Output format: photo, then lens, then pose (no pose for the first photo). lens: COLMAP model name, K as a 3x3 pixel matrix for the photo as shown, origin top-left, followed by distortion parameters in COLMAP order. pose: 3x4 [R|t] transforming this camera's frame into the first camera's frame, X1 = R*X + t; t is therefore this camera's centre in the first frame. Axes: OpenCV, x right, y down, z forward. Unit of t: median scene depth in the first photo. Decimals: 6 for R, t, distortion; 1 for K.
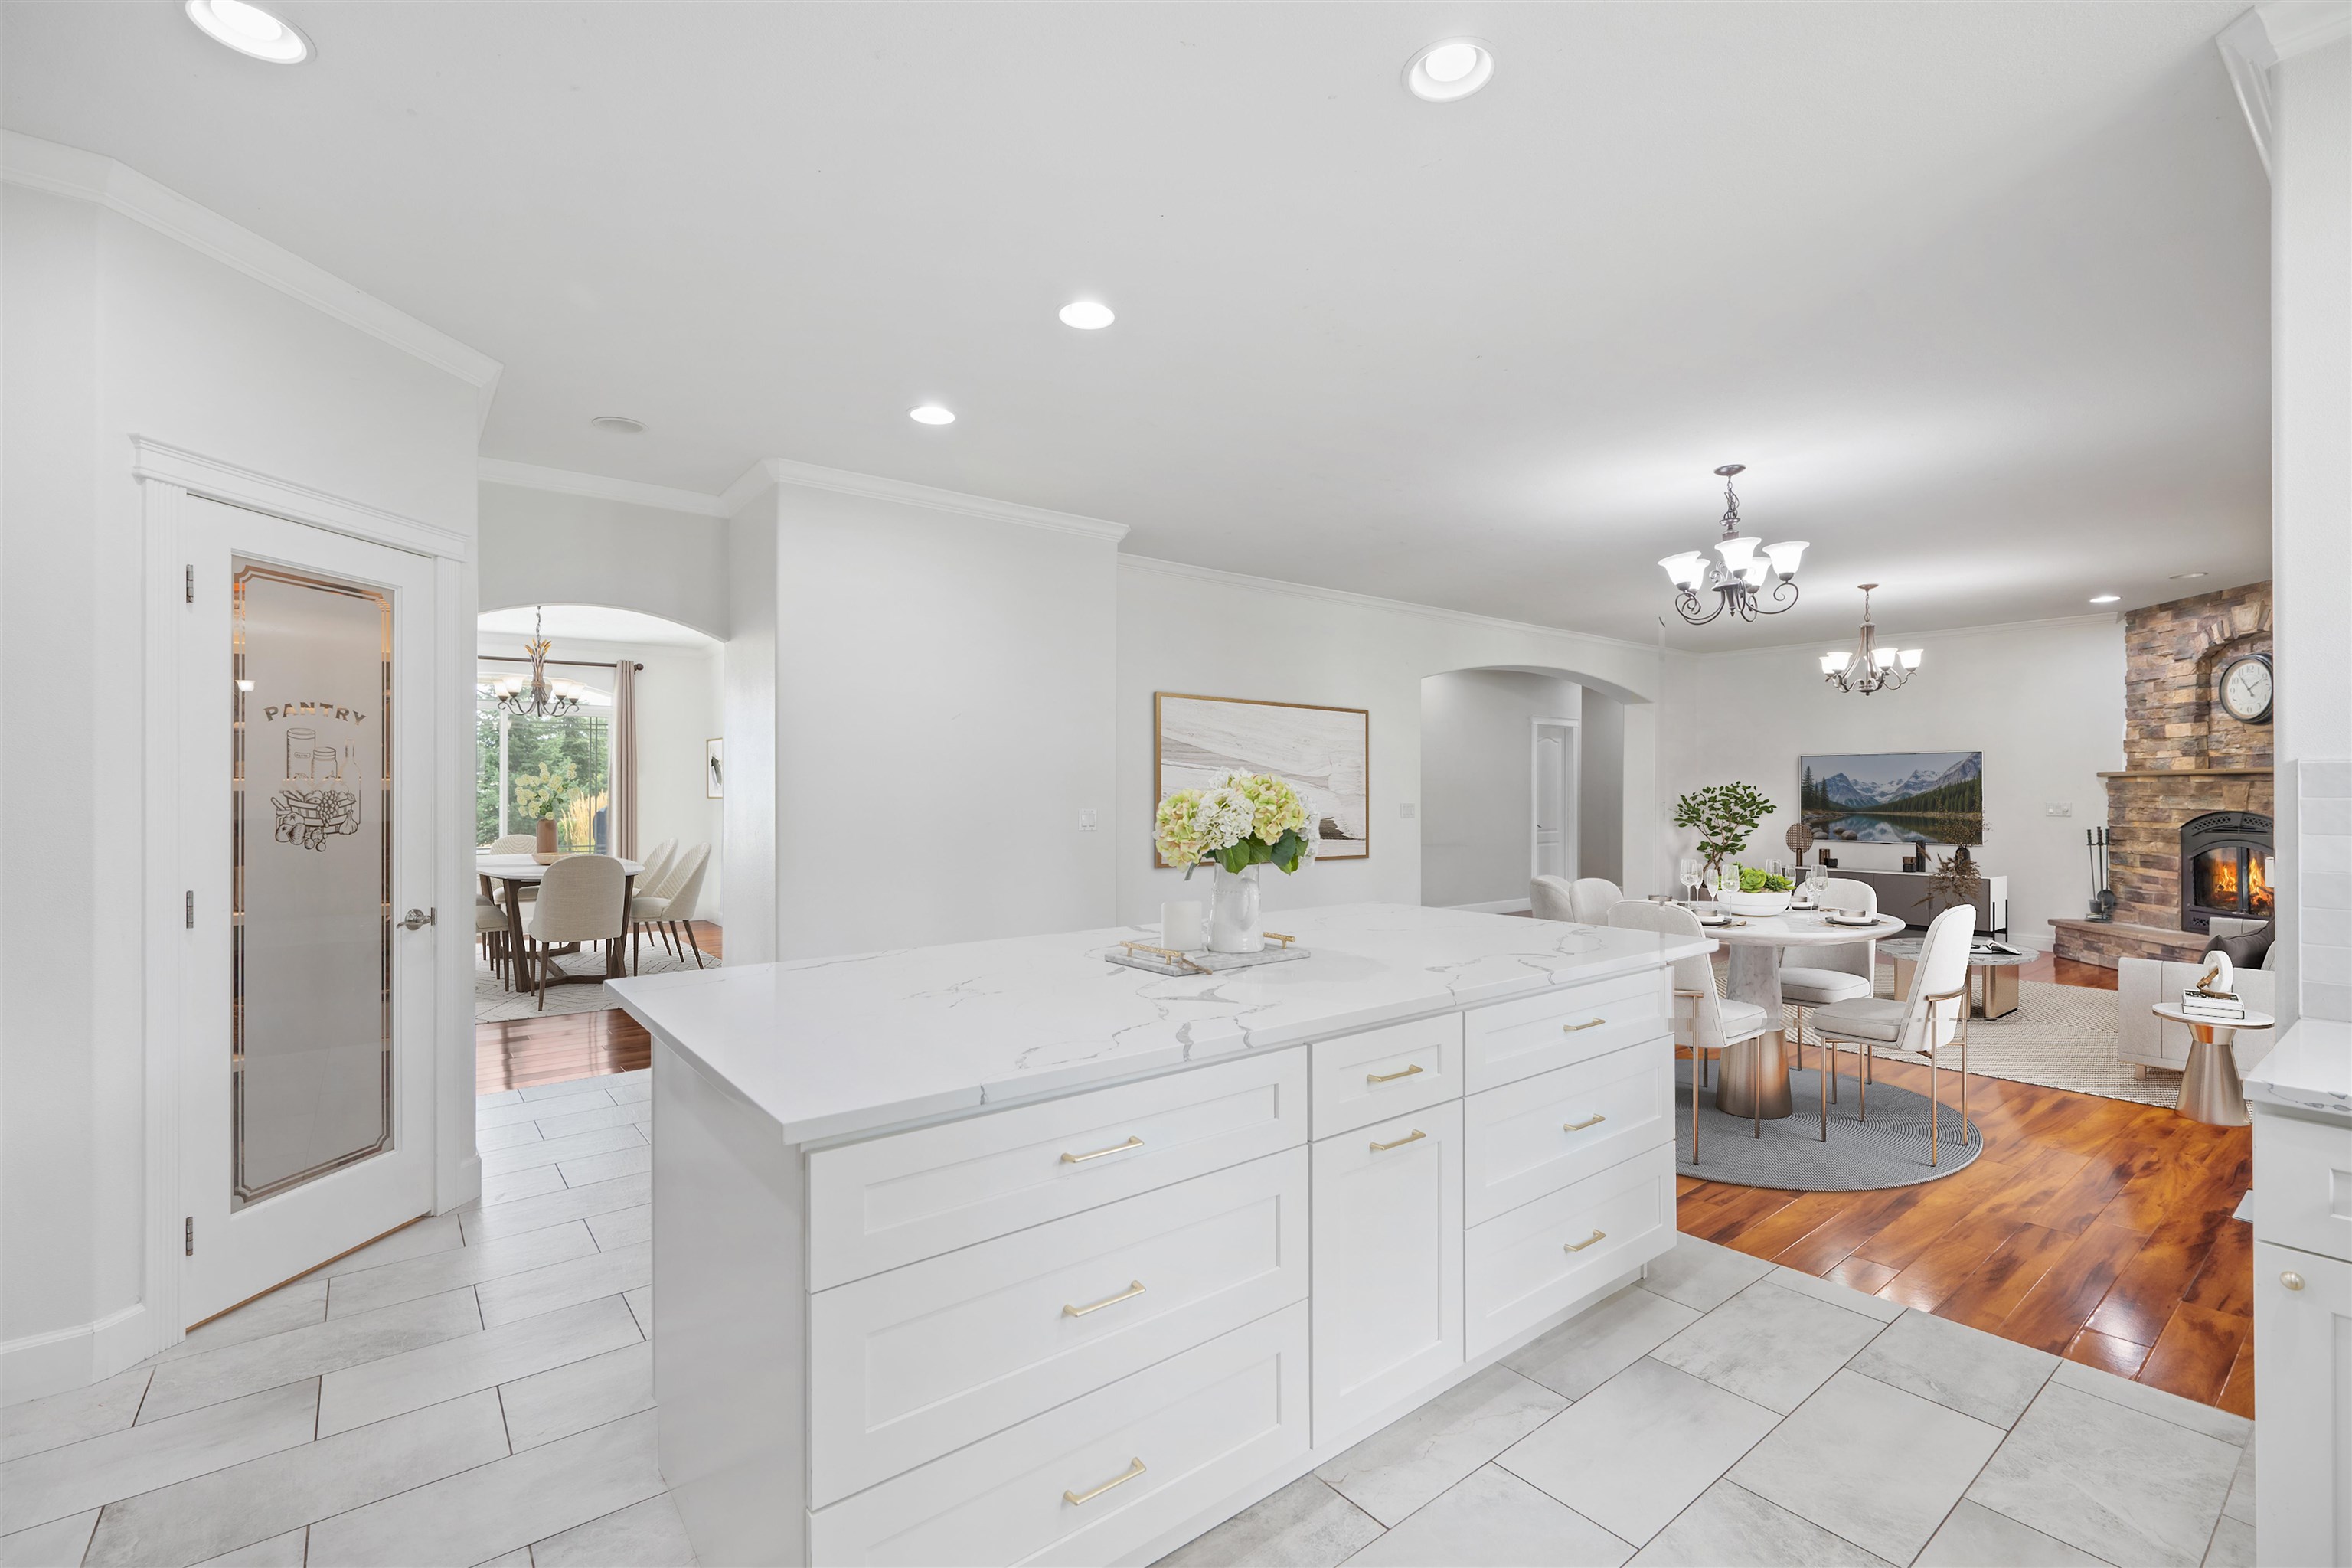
lens RADIAL K [[1034.5, 0, 1182.5], [0, 1034.5, 780.9], [0, 0, 1]] dist [-0.000720, 0.001251]
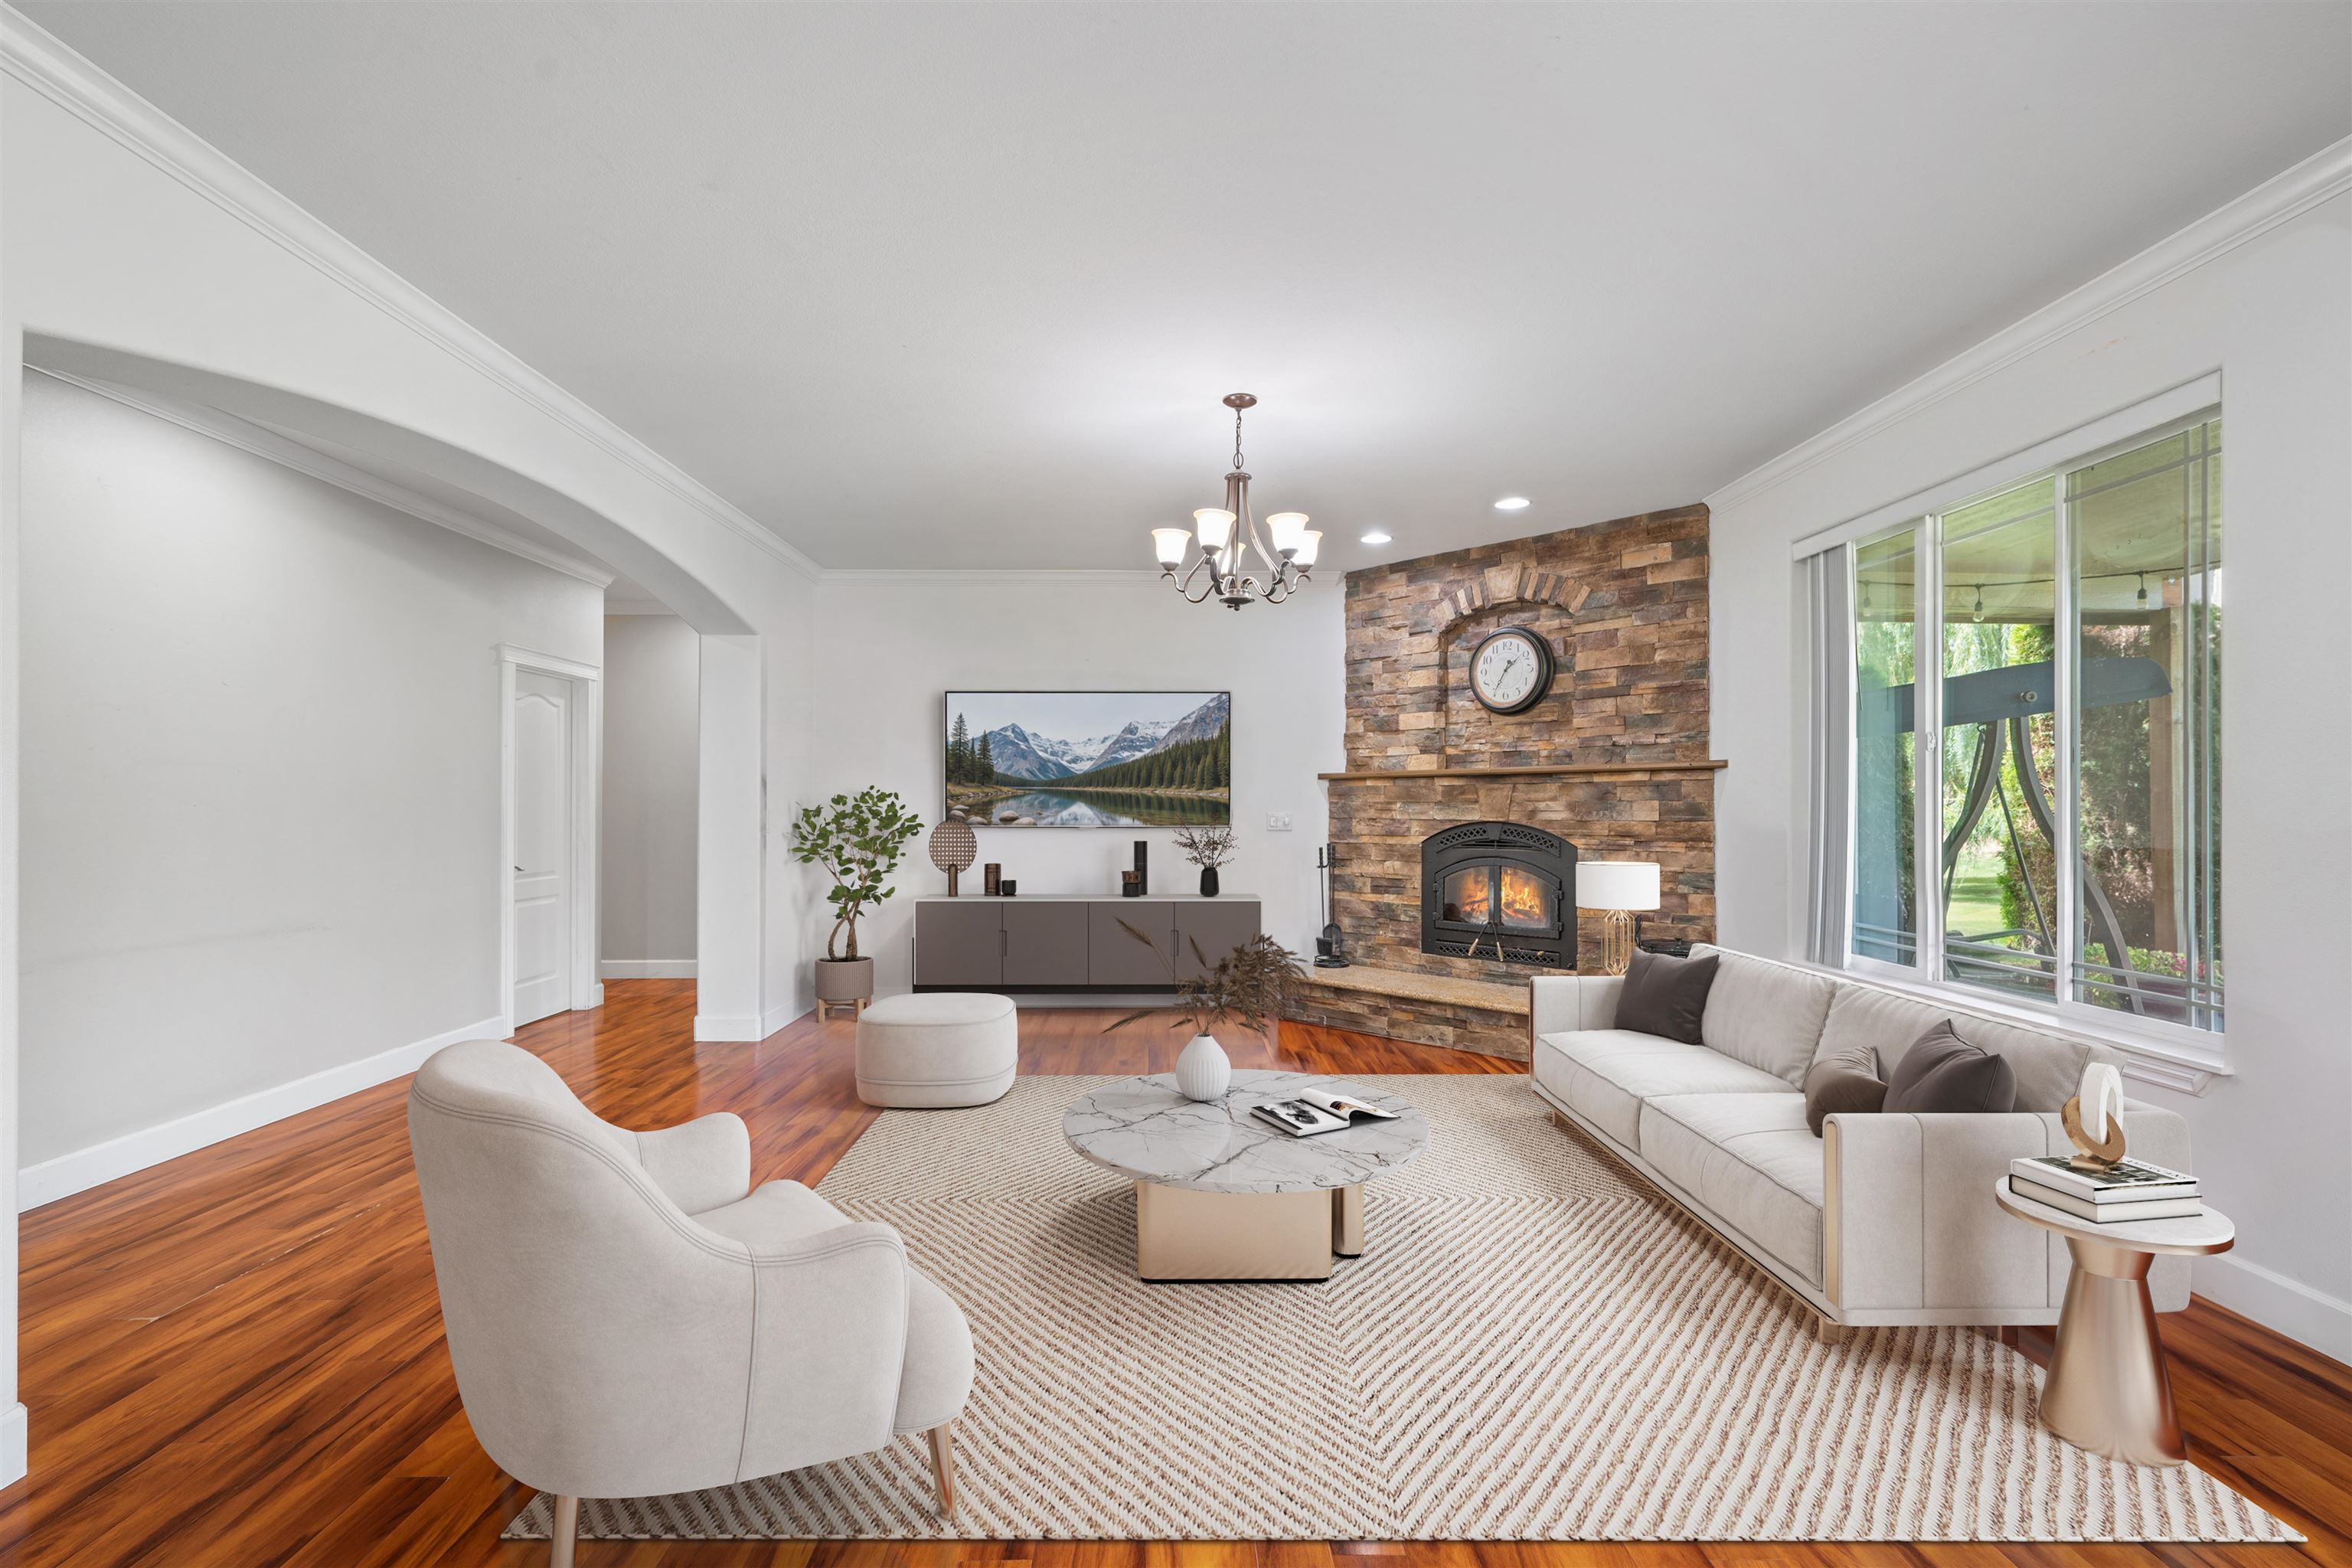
lens RADIAL K [[1034.5, 0, 1178.7], [0, 1034.5, 803.7], [0, 0, 1]] dist [-0.000720, 0.001251]
pose [[0.612564, -0.002615, 0.790416, 0.219349], [-0.003178, 0.999978, 0.005772, 0.011179], [-0.790414, -0.006047, 0.612543, 0.664447]]
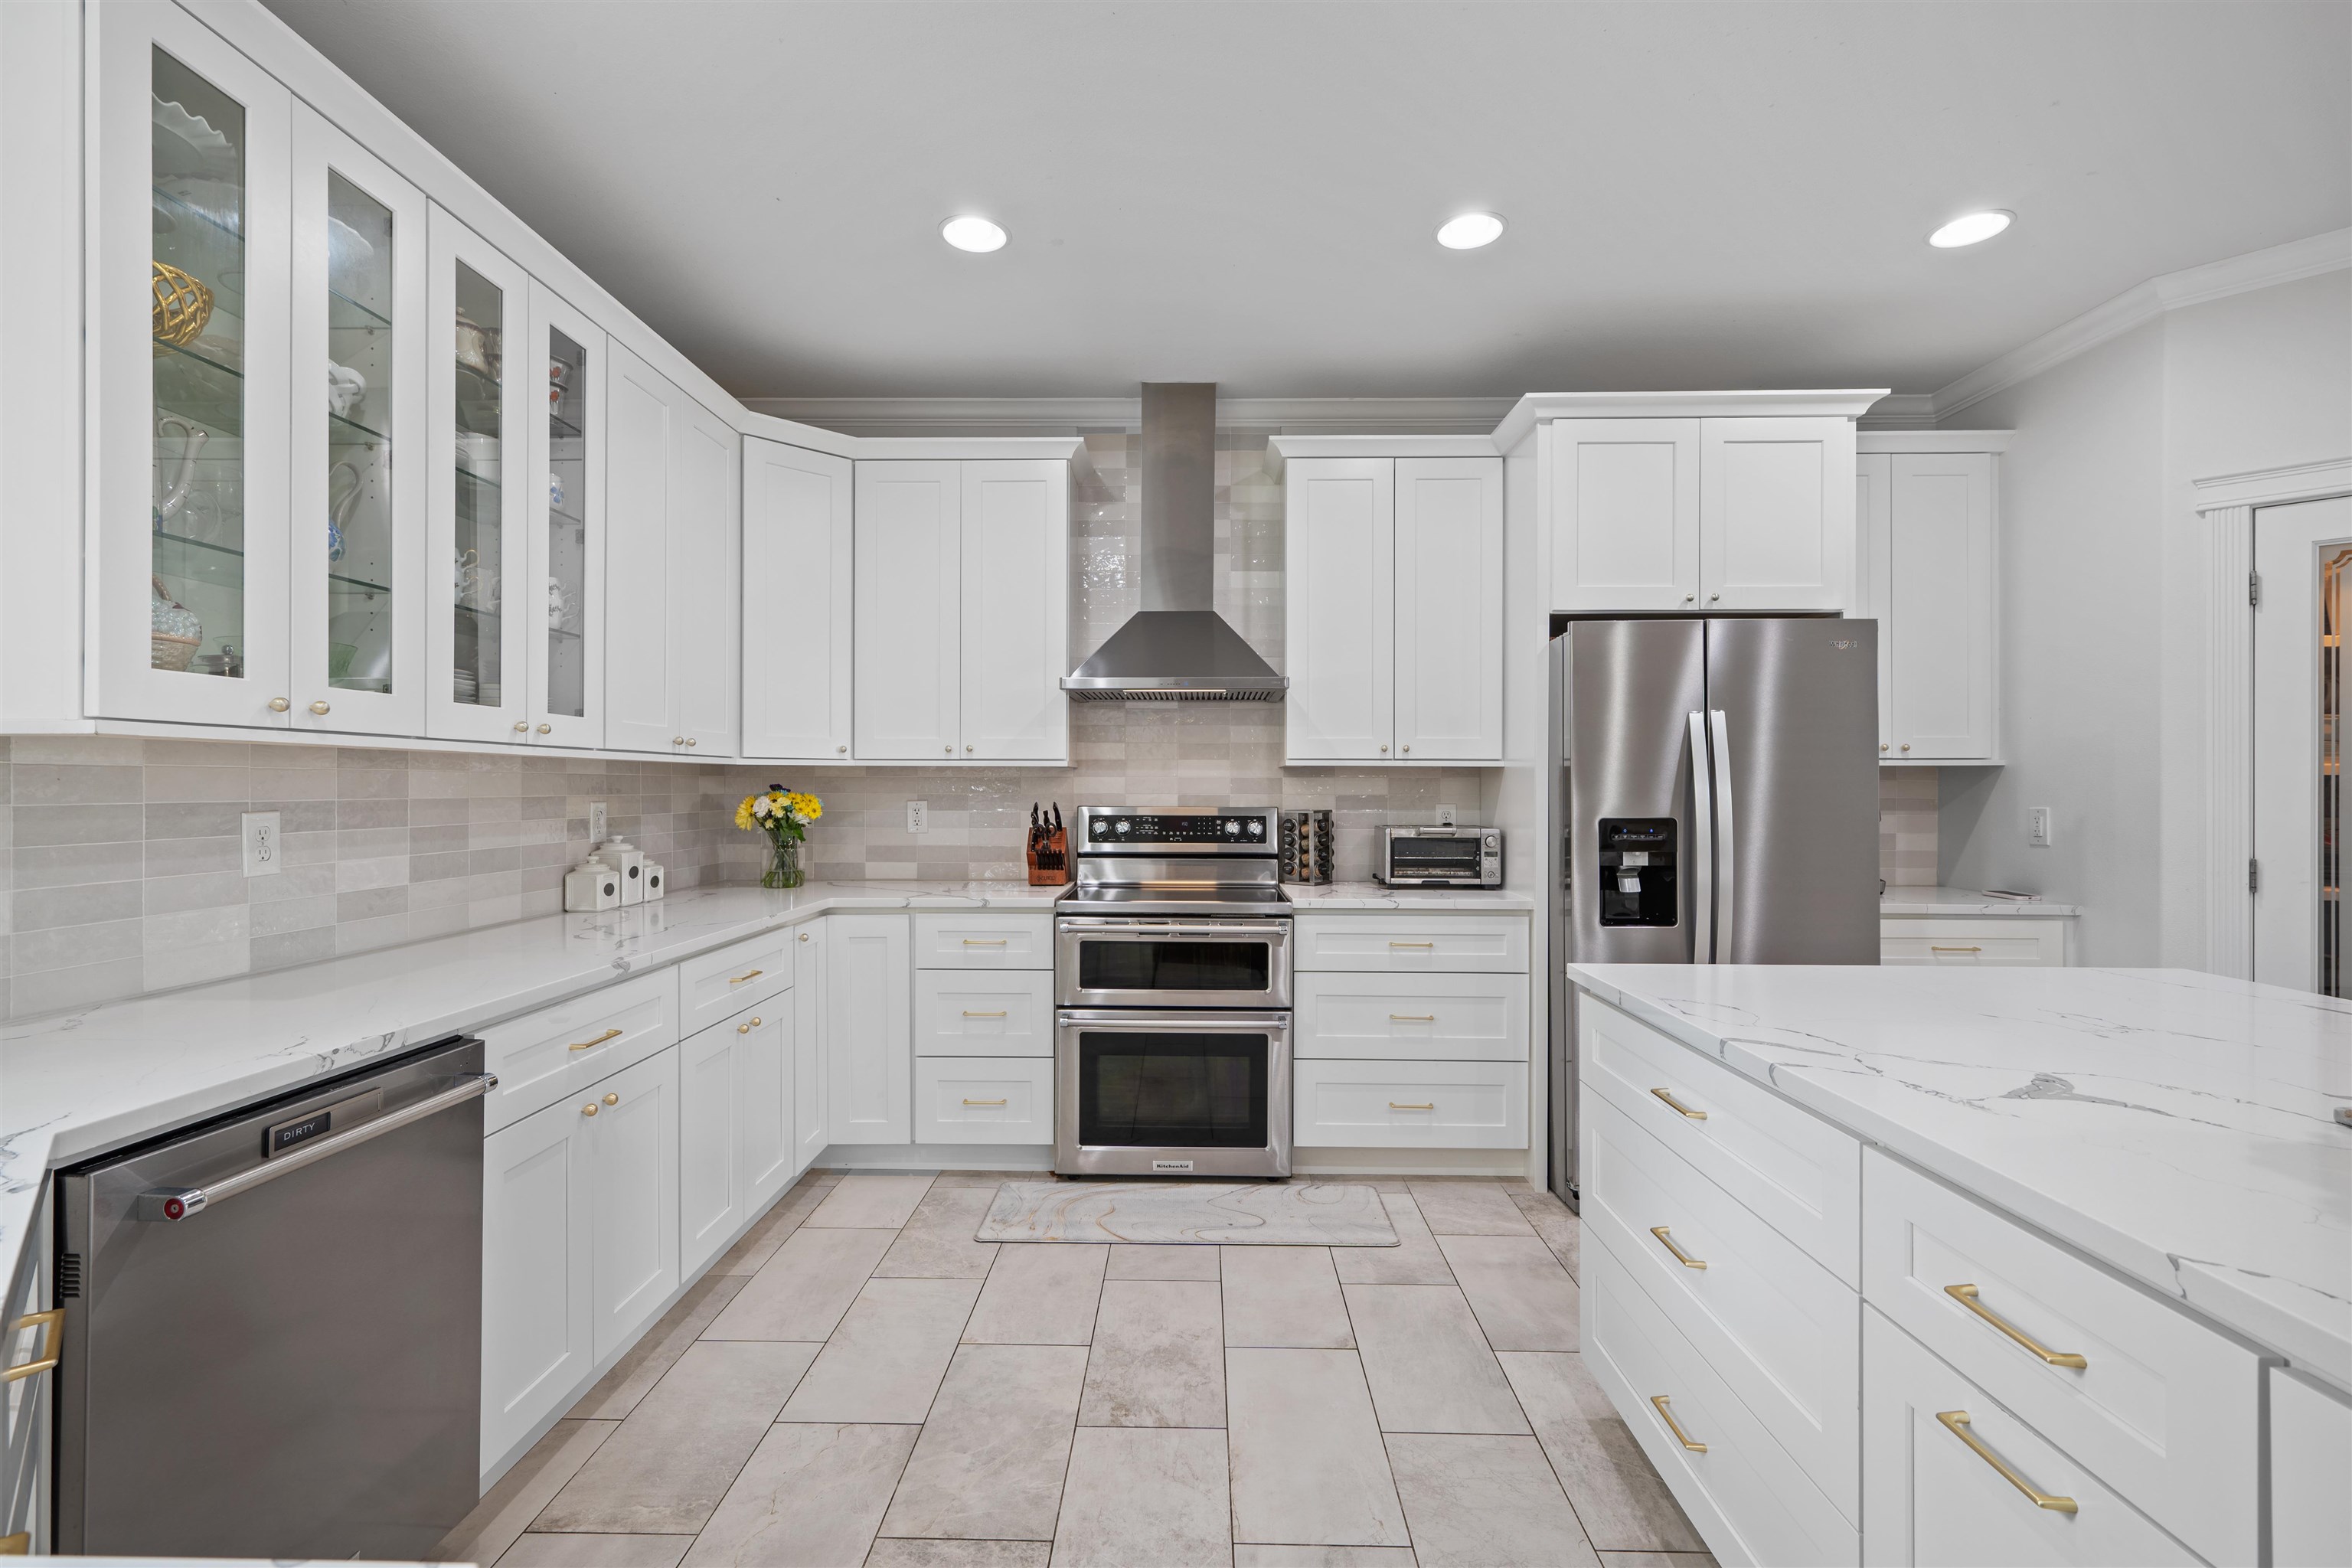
lens RADIAL K [[1034.5, 0, 1178.4], [0, 1034.5, 781.8], [0, 0, 1]] dist [-0.000720, 0.001251]
pose [[-0.636532, -0.003790, -0.771241, 0.221277], [0.000574, 0.999985, -0.005387, 0.009115], [0.771250, -0.003871, -0.636520, 0.271169]]
